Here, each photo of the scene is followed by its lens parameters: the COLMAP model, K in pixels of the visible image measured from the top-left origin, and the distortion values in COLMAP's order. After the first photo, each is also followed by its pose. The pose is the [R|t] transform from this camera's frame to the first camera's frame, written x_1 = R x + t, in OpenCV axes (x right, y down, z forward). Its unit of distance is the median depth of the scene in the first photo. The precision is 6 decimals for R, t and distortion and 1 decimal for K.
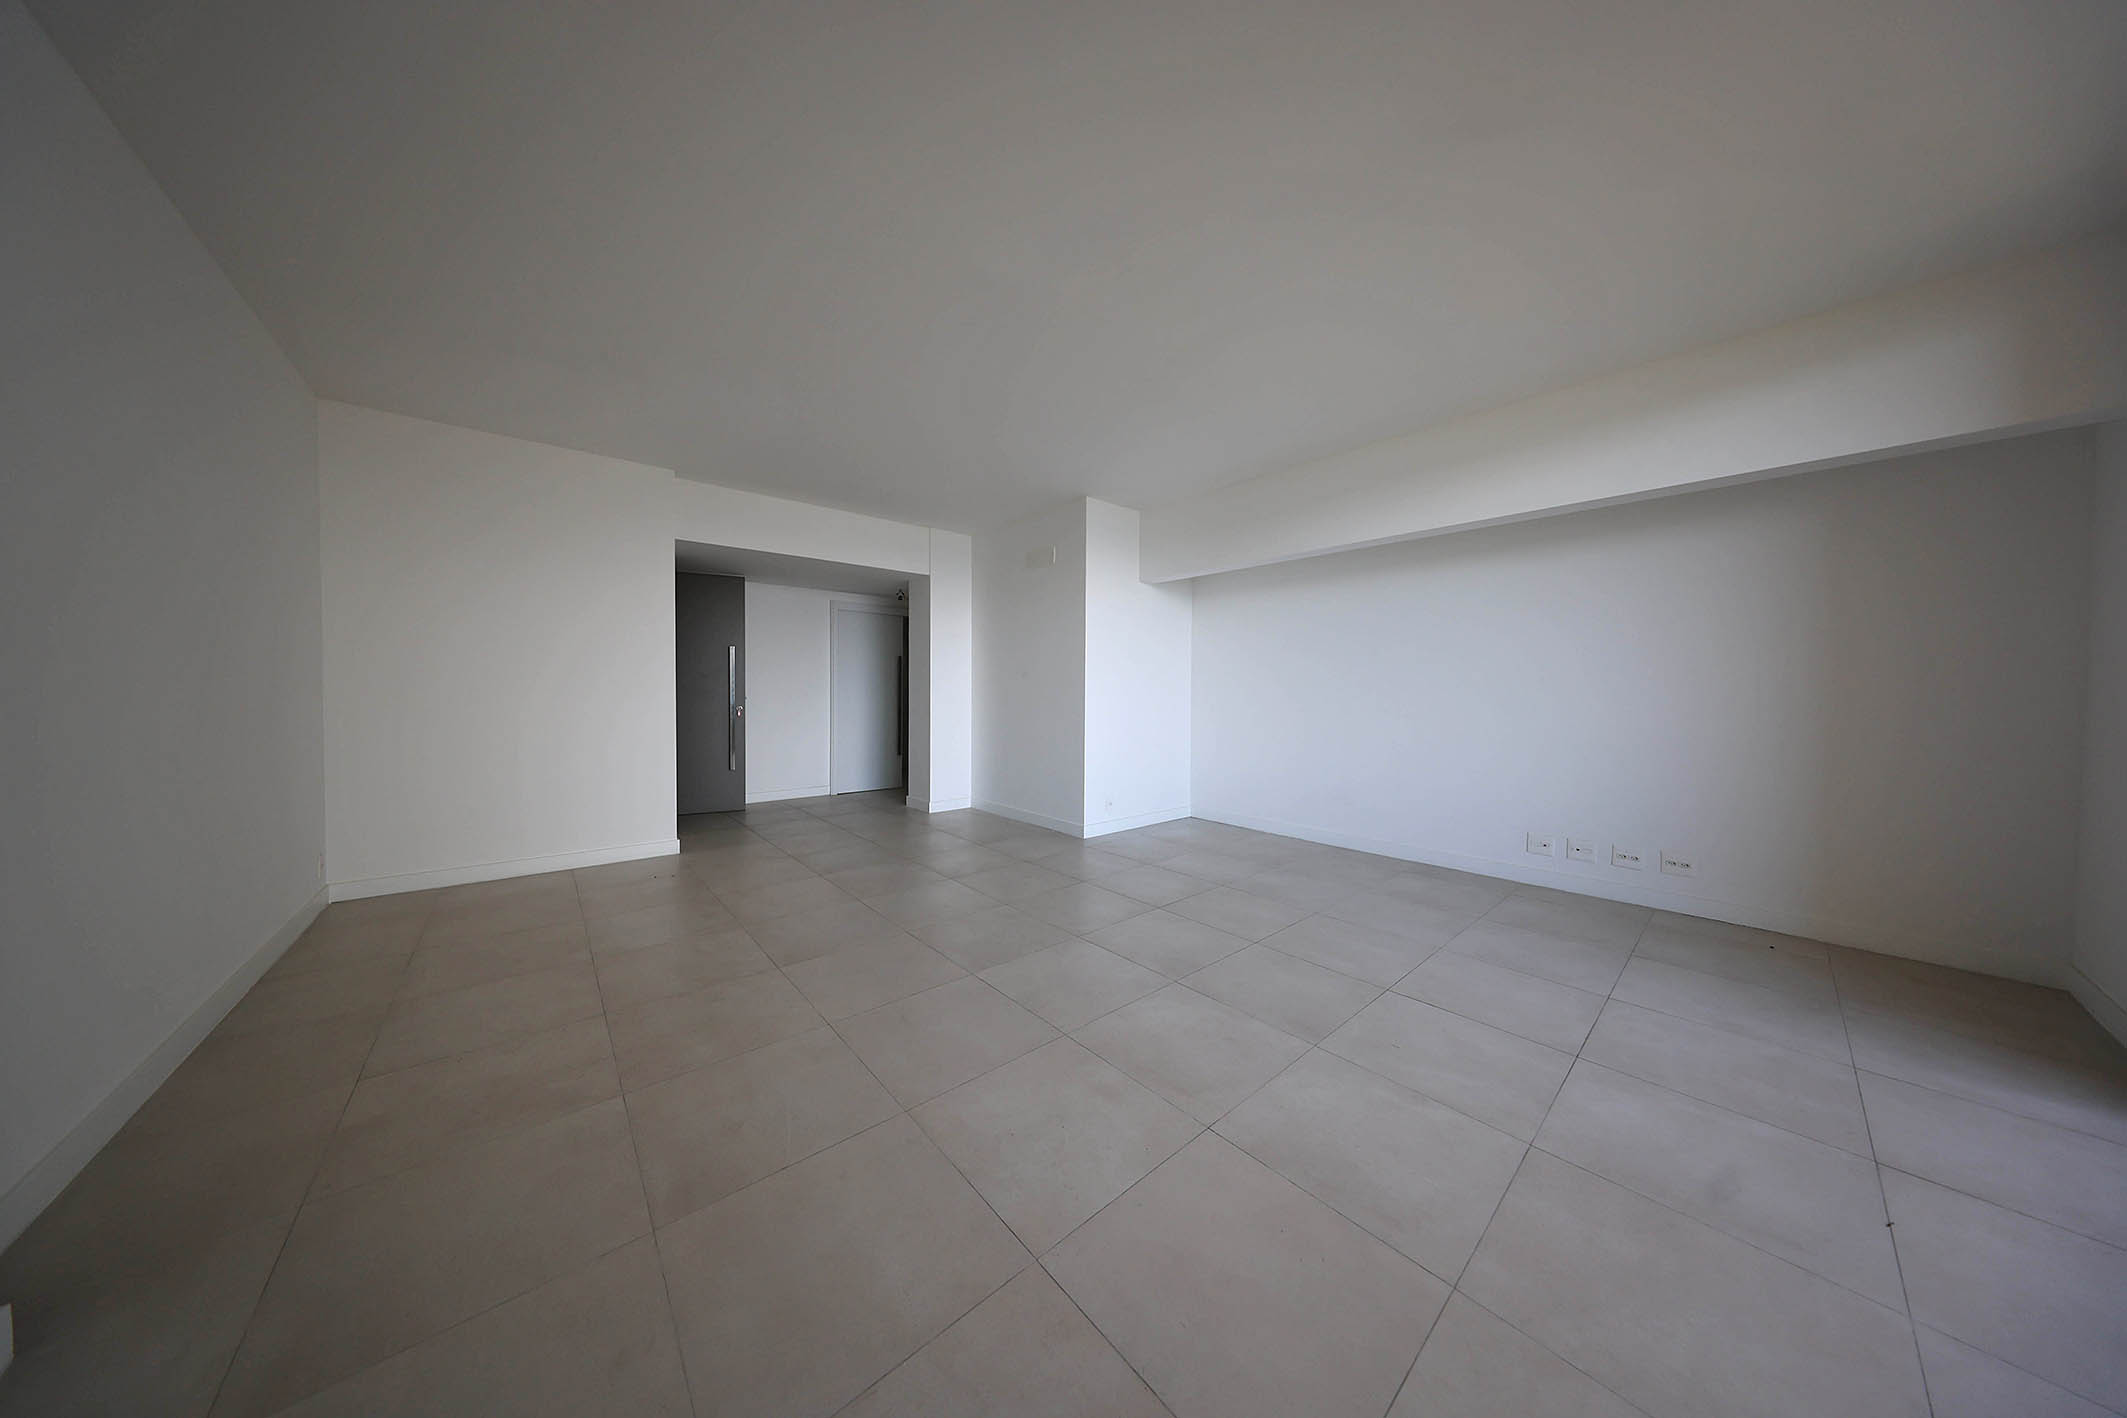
lens RADIAL K [[623.2, 0, 1058.1], [0, 623.2, 699.7], [0, 0, 1]] dist [0.000256, 0.000191]
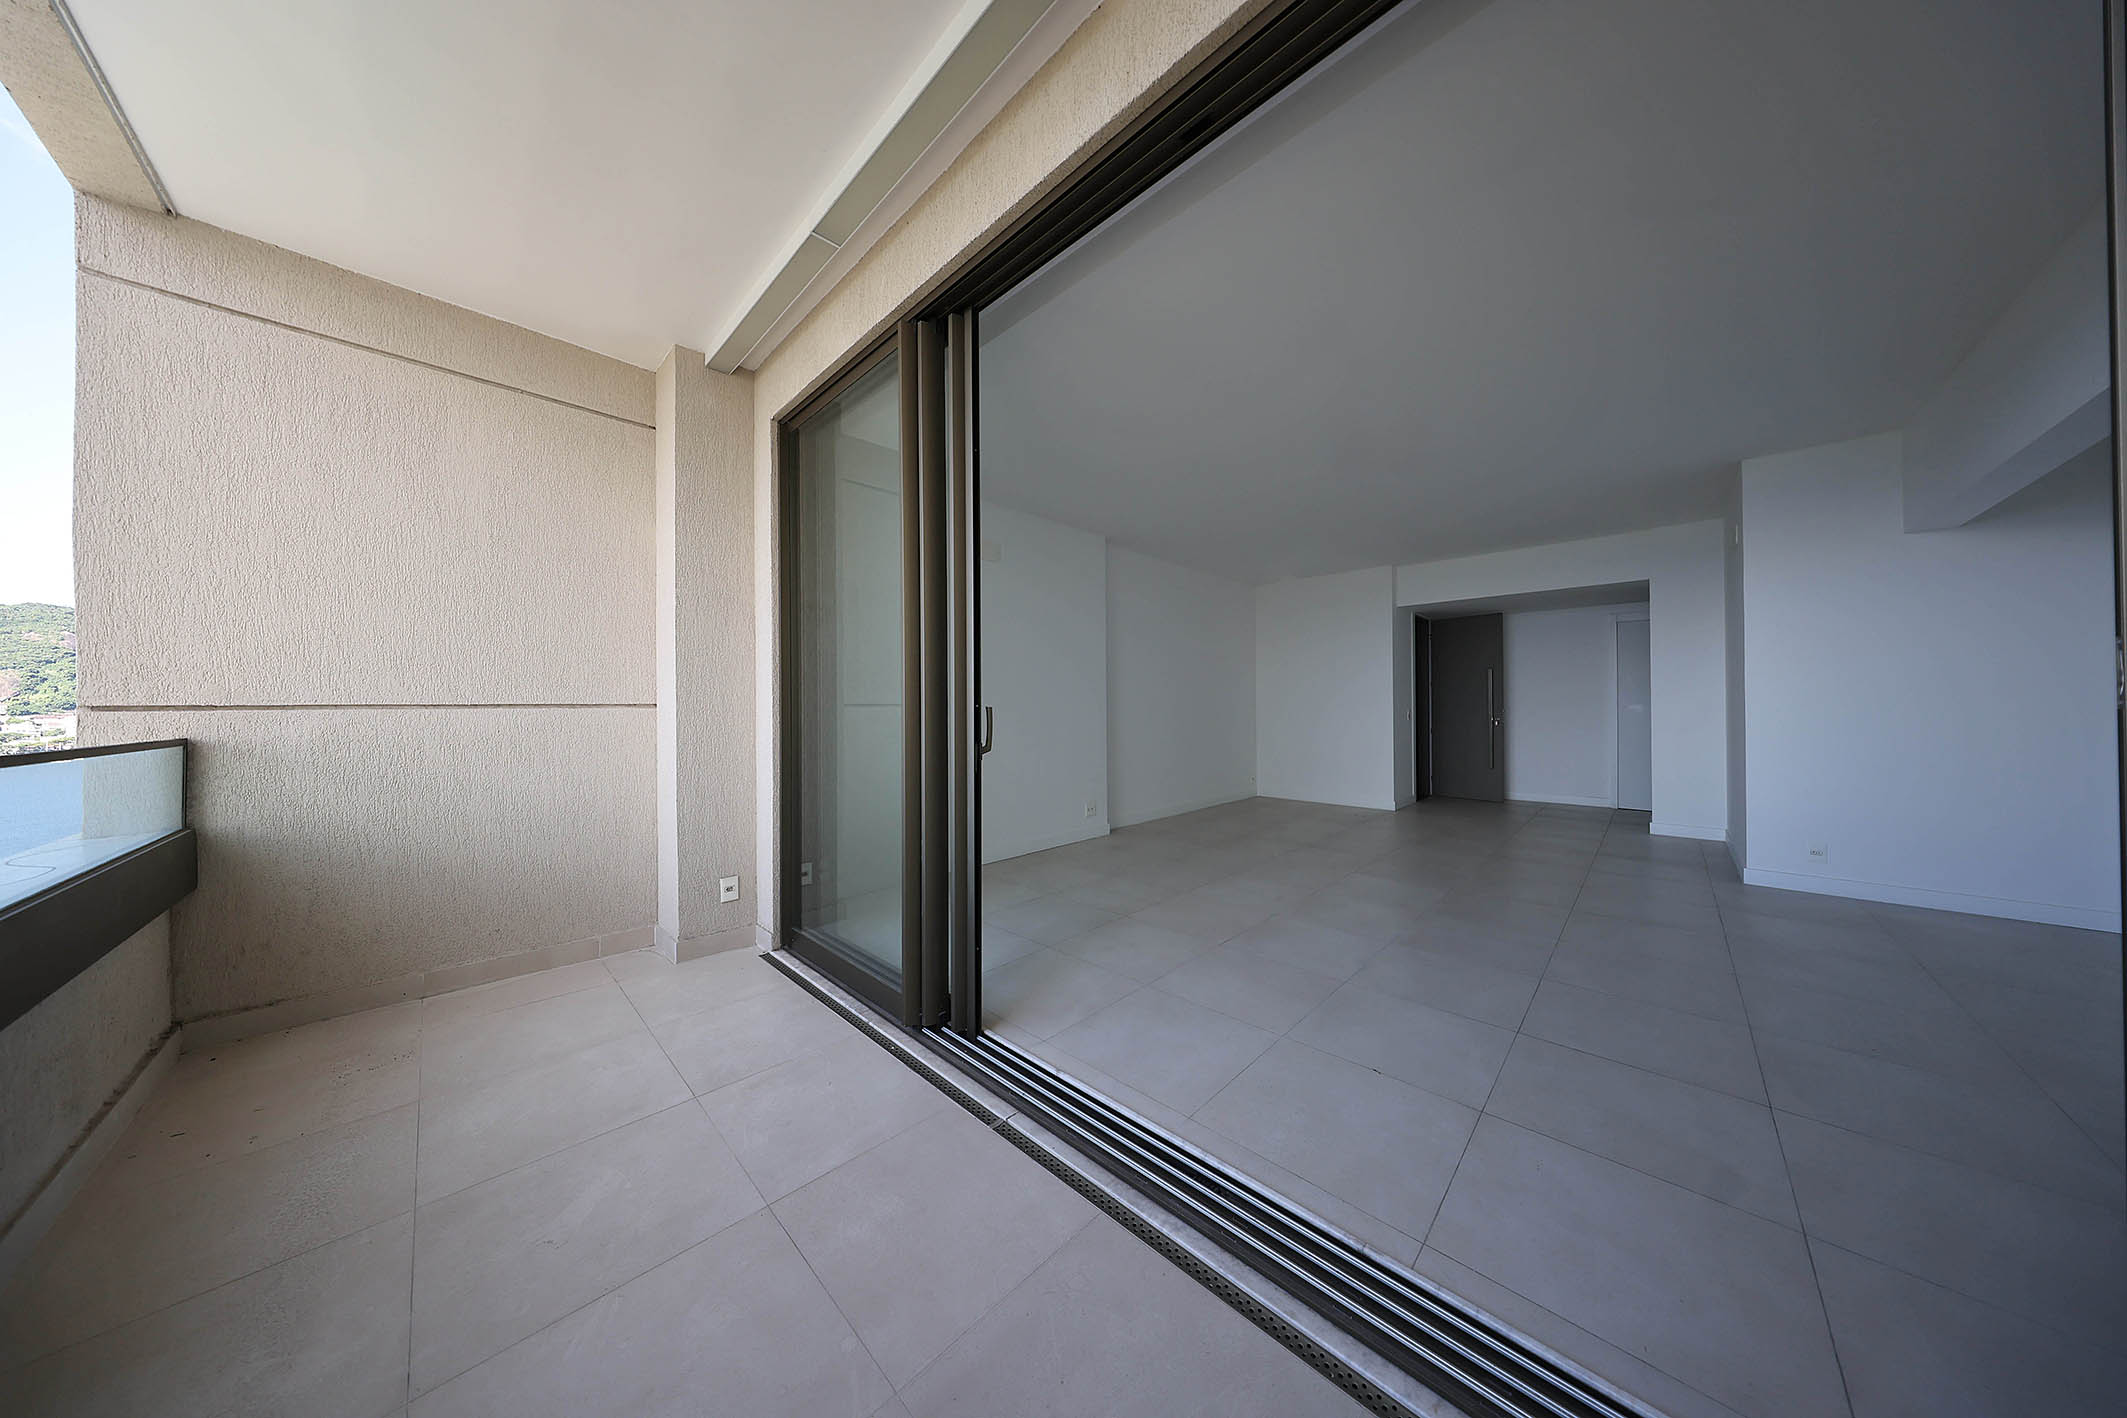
lens RADIAL K [[623.2, 0, 1068.1], [0, 623.2, 710.9], [0, 0, 1]] dist [0.000256, 0.000191]
pose [[0.070761, -0.009153, -0.997451, 0.727535], [-0.009153, 0.999910, -0.009825, 0.016450], [0.997451, 0.009825, 0.070671, 0.066782]]
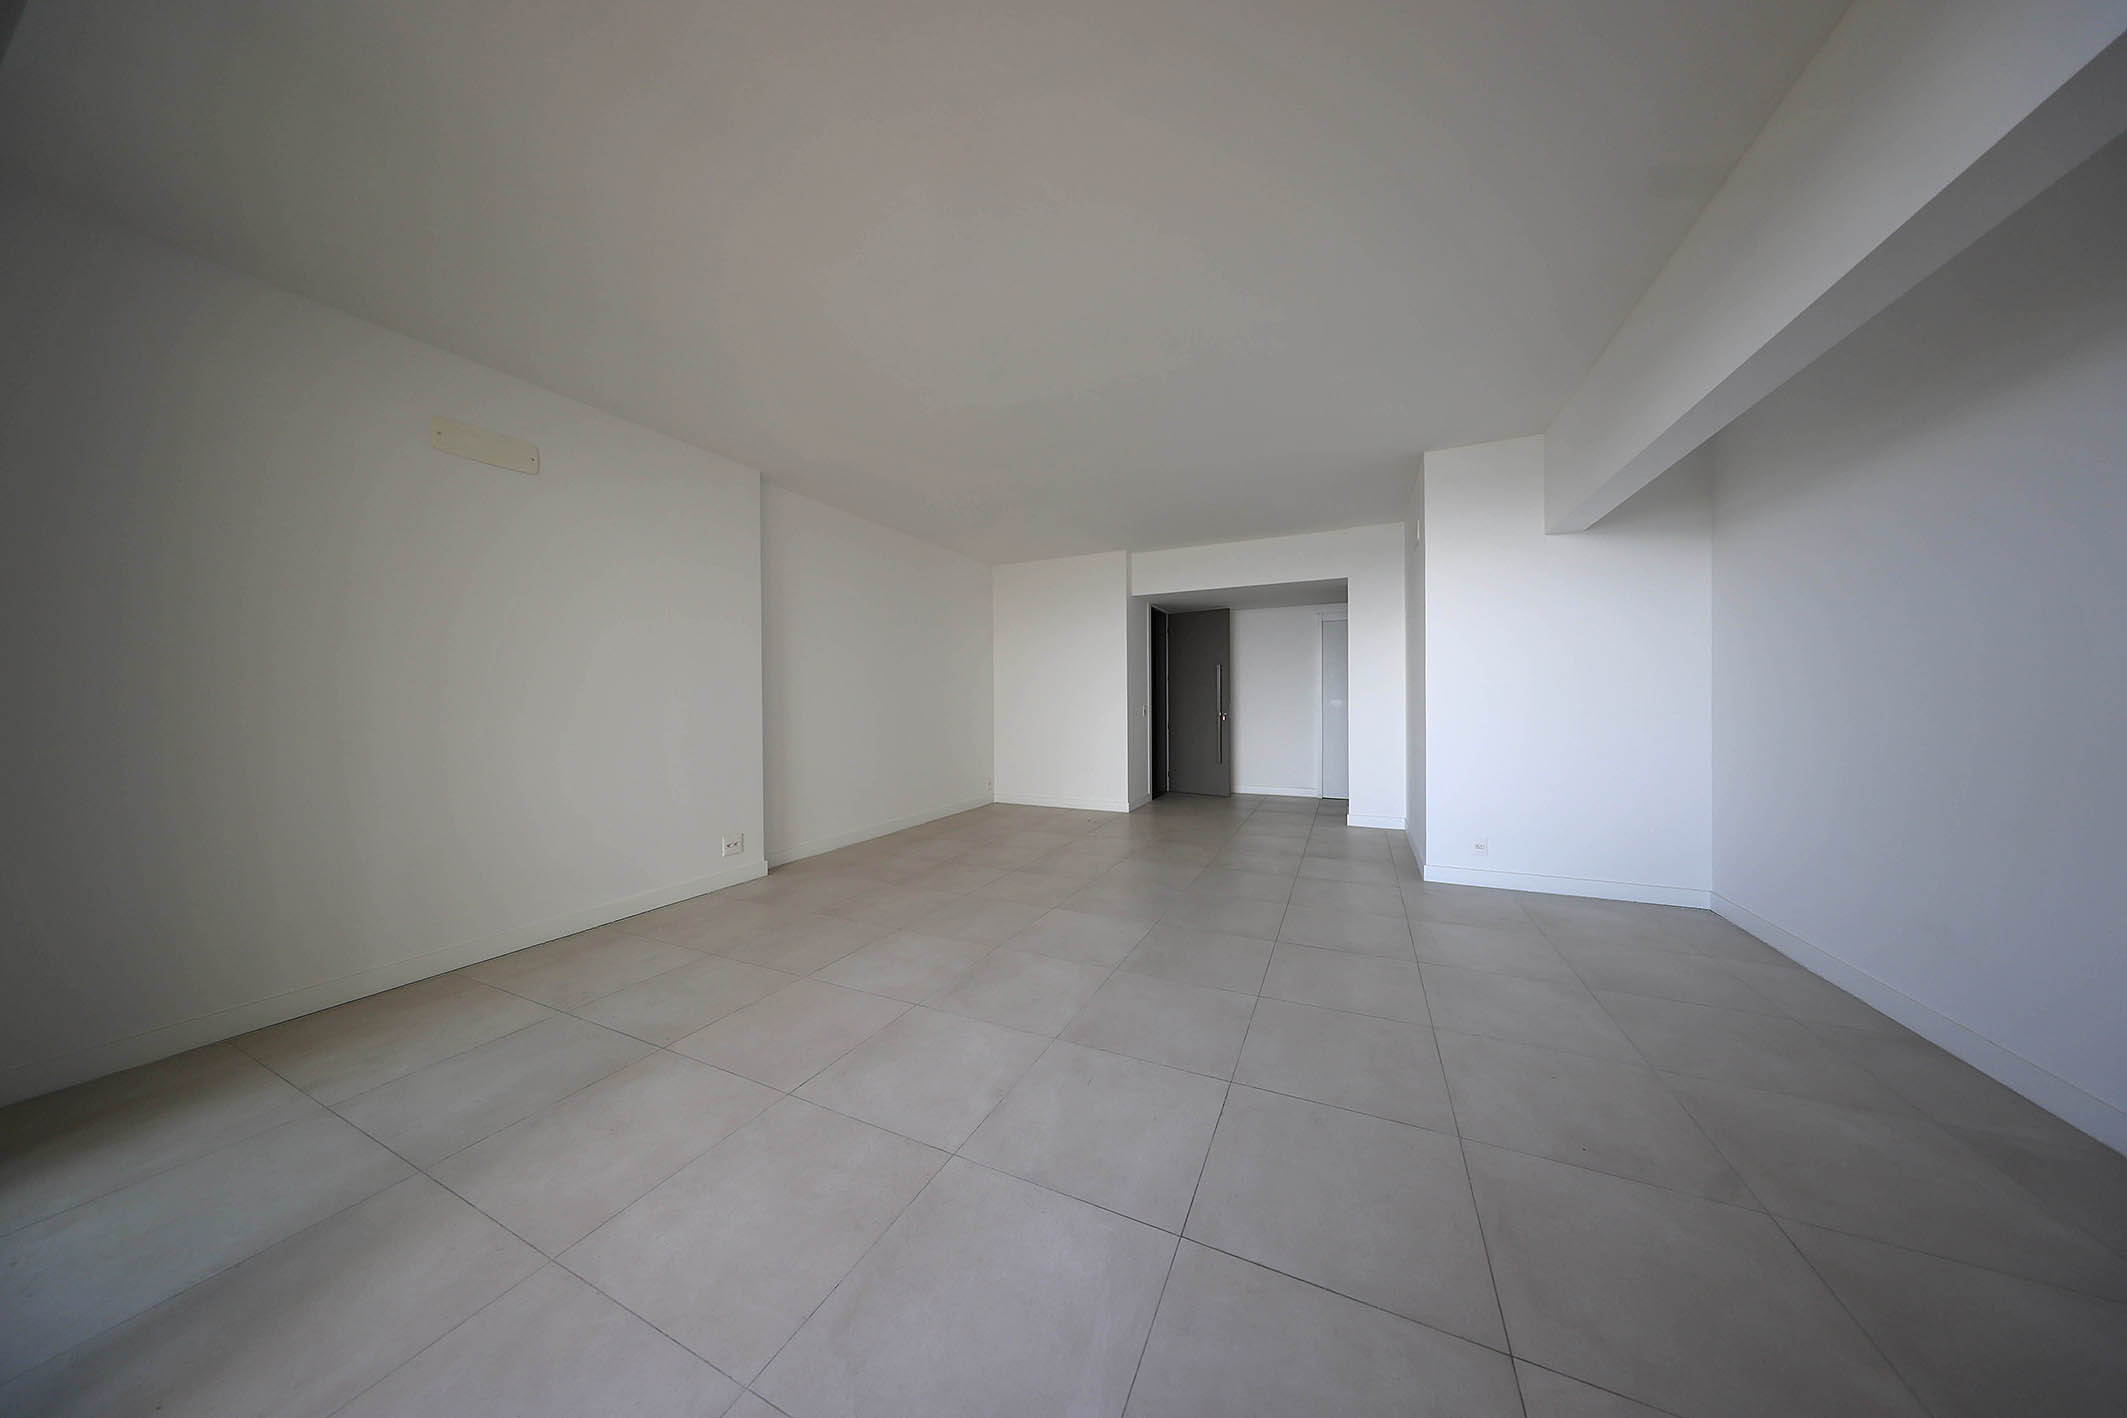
lens RADIAL K [[623.2, 0, 1067.8], [0, 623.2, 703.6], [0, 0, 1]] dist [0.000256, 0.000191]
pose [[0.393239, -0.008316, -0.919399, 0.552169], [-0.003172, 0.999941, -0.010401, 0.006067], [0.919431, 0.007007, 0.393189, 0.248125]]
